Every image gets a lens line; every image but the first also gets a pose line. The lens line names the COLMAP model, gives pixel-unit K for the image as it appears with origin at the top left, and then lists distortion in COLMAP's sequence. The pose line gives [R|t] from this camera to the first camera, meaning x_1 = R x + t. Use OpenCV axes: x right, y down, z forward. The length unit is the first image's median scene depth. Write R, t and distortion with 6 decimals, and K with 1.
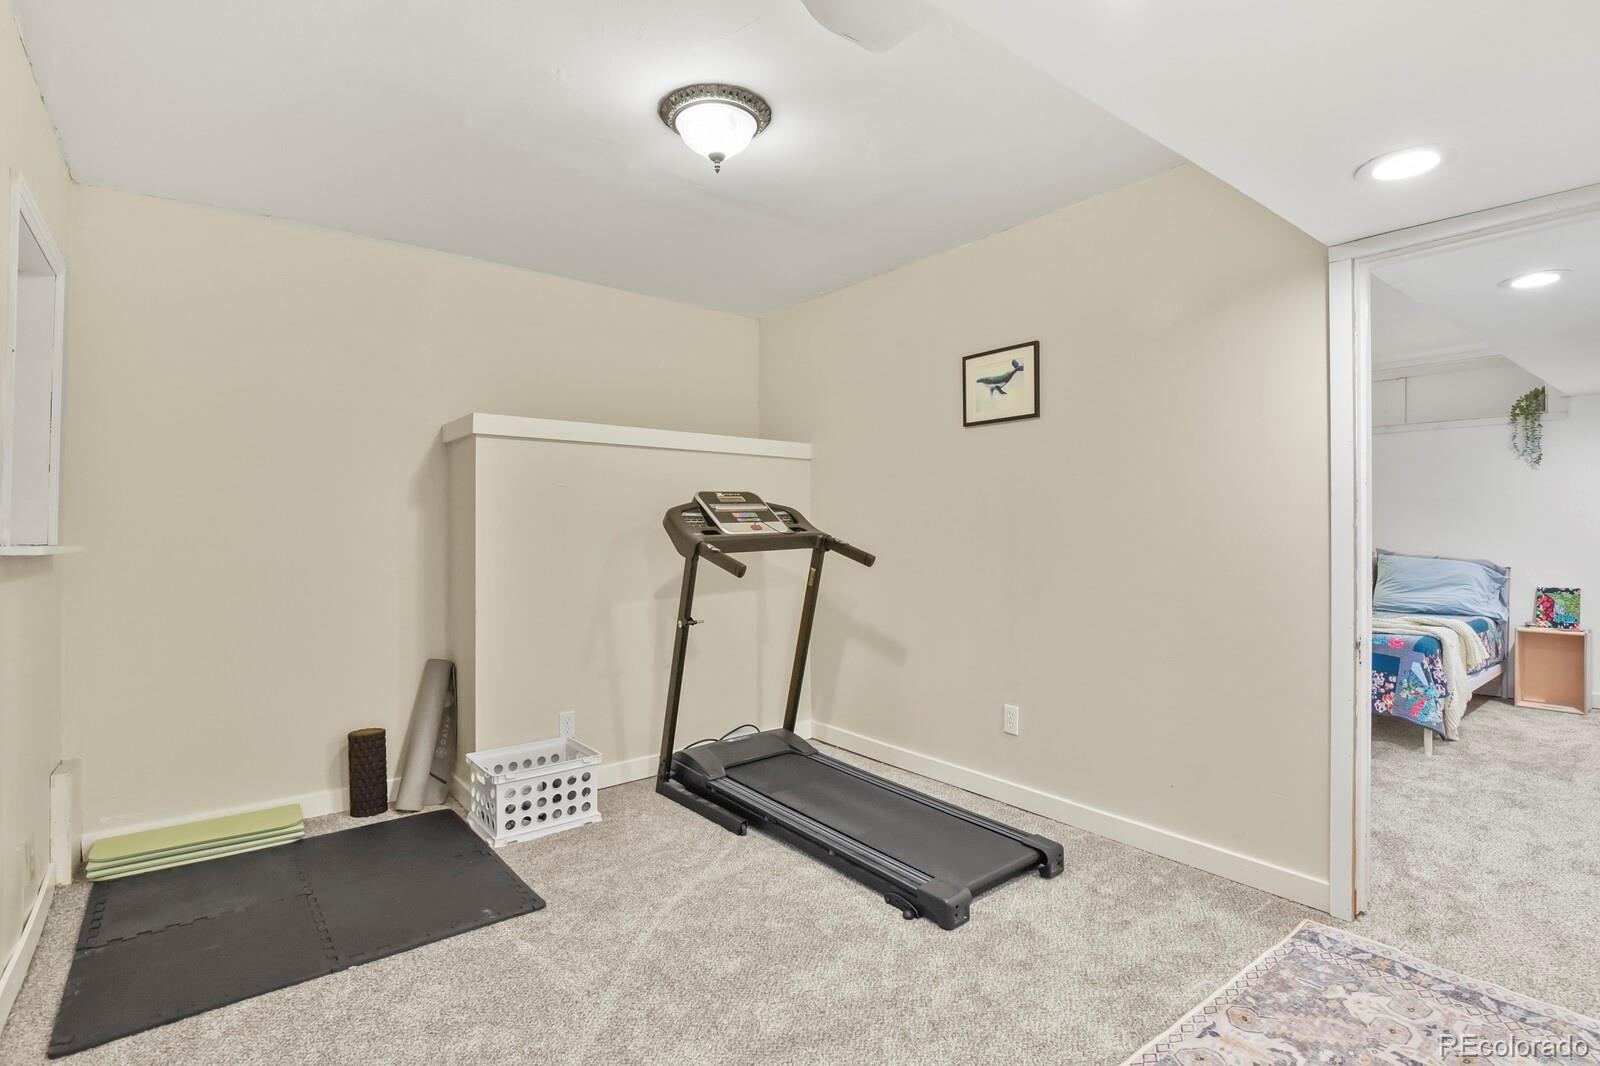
lens RADIAL K [[786.7, 0, 797.5], [0, 786.7, 530.8], [0, 0, 1]] dist [-0.009819, -0.004251]
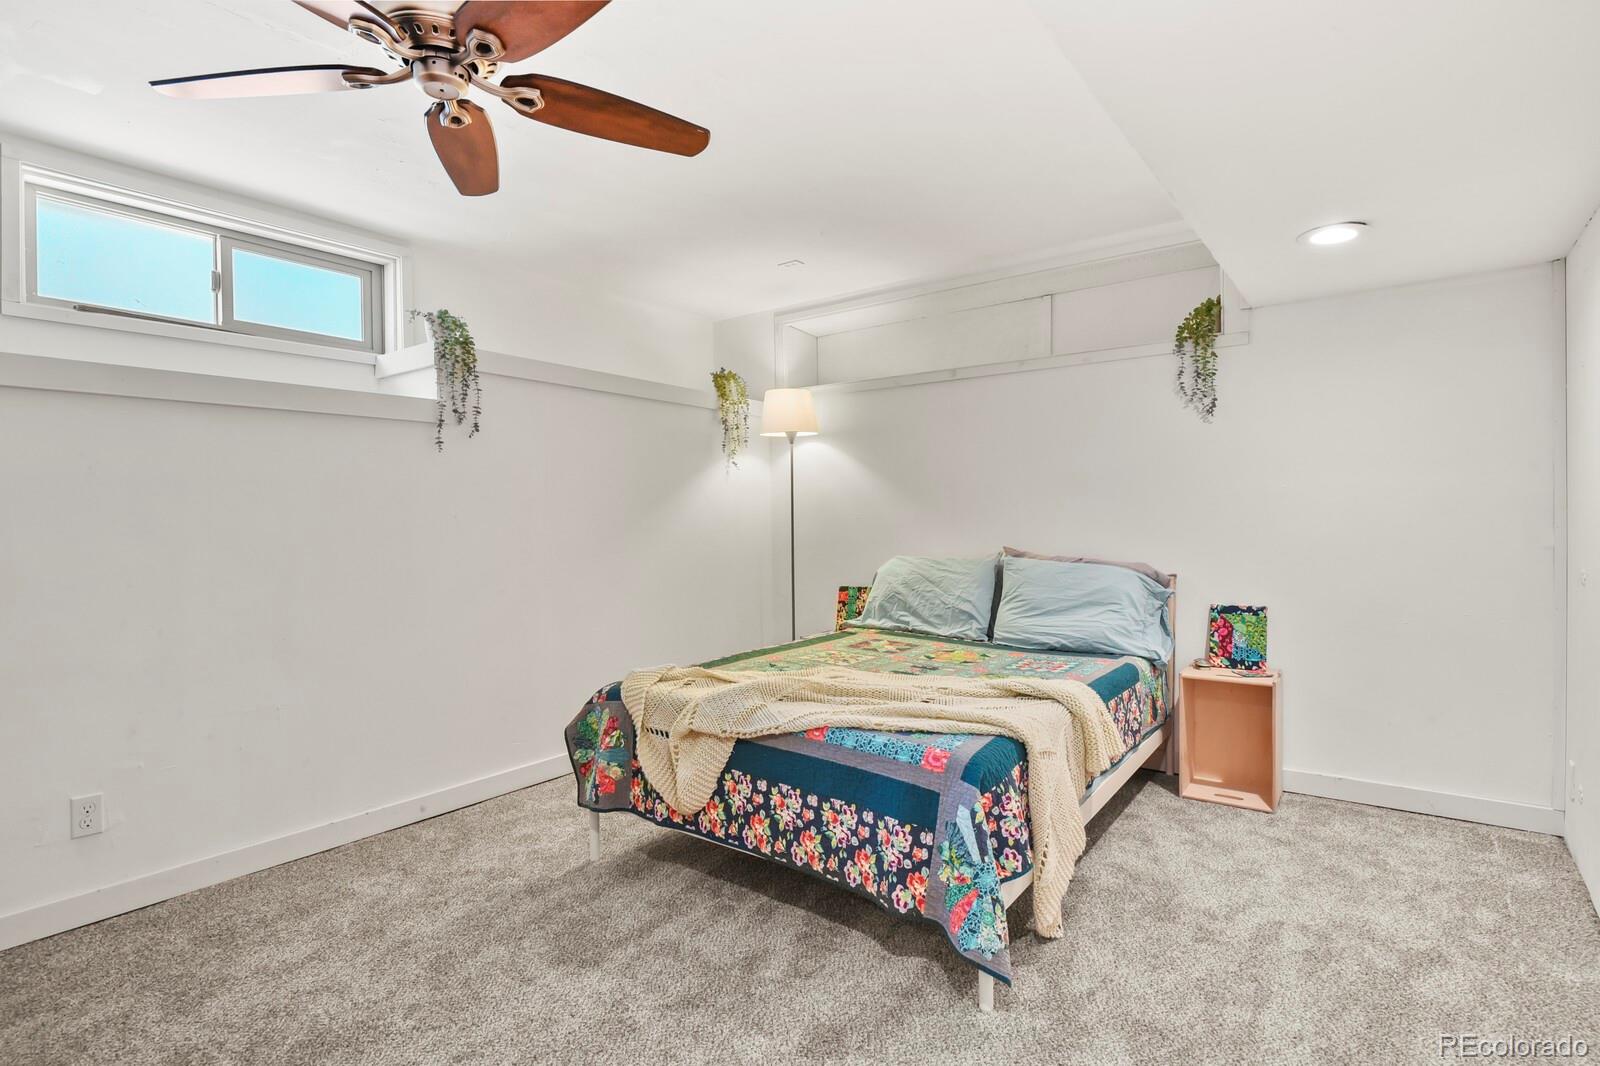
lens RADIAL K [[786.7, 0, 804.3], [0, 786.7, 529.8], [0, 0, 1]] dist [-0.009819, -0.004251]
pose [[0.967595, -0.009203, 0.252340, 0.465770], [0.006905, 0.999926, 0.009989, 0.000976], [-0.252413, -0.007923, 0.967587, 0.459329]]
